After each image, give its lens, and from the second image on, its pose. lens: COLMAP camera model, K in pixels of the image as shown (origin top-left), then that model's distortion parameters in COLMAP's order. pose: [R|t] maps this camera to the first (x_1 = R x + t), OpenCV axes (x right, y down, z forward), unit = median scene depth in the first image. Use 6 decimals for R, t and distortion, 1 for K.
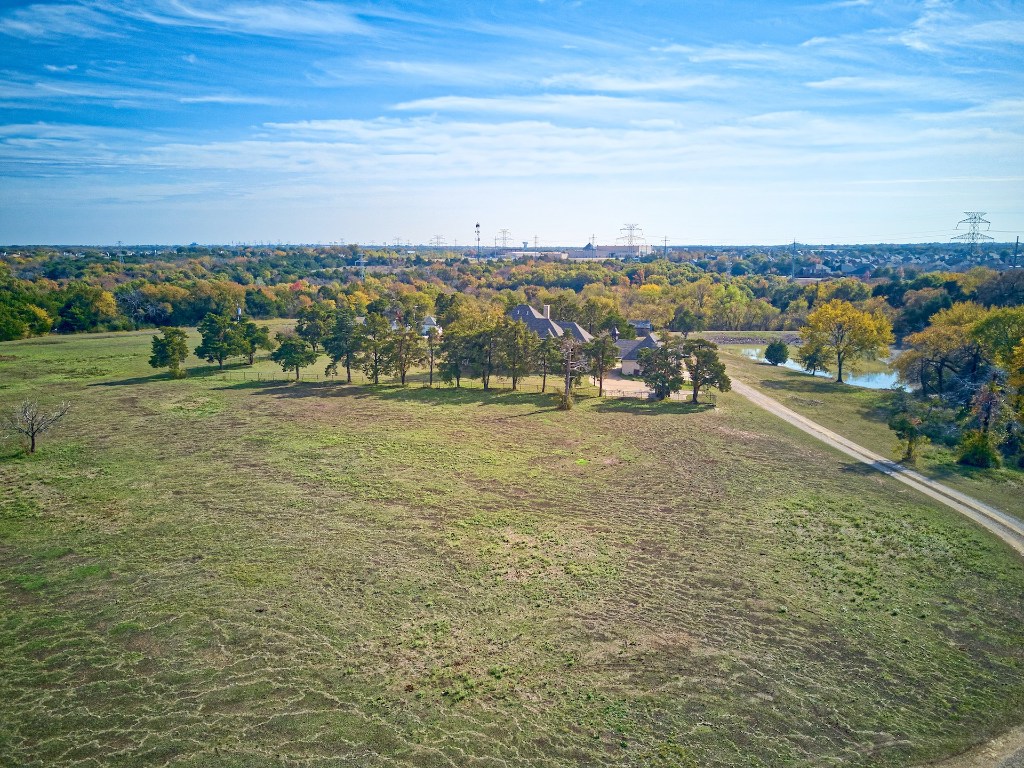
lens RADIAL K [[830.4, 0, 512.0], [0, 830.4, 384.0], [0, 0, 1]] dist [0.009402, -0.000811]
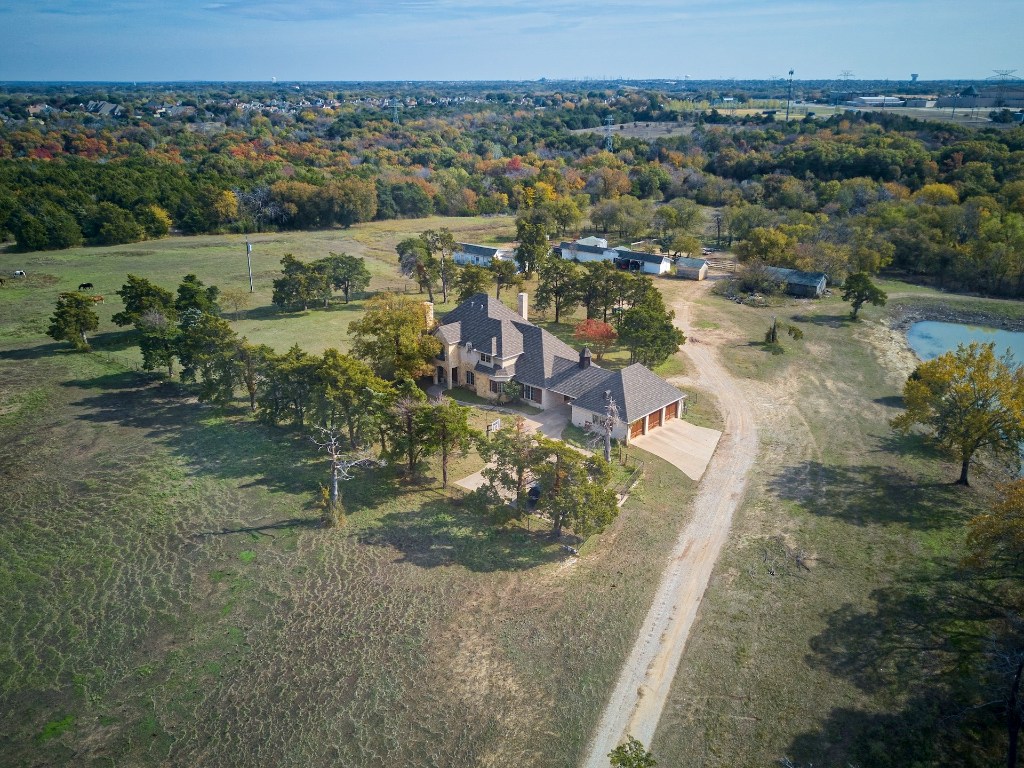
lens RADIAL K [[830.4, 0, 512.0], [0, 830.4, 384.0], [0, 0, 1]] dist [0.009402, -0.000811]
pose [[0.903592, 0.146884, -0.402426, 0.225414], [-0.065901, 0.975861, 0.208214, -0.114272], [0.423295, -0.161620, 0.891460, 0.246582]]
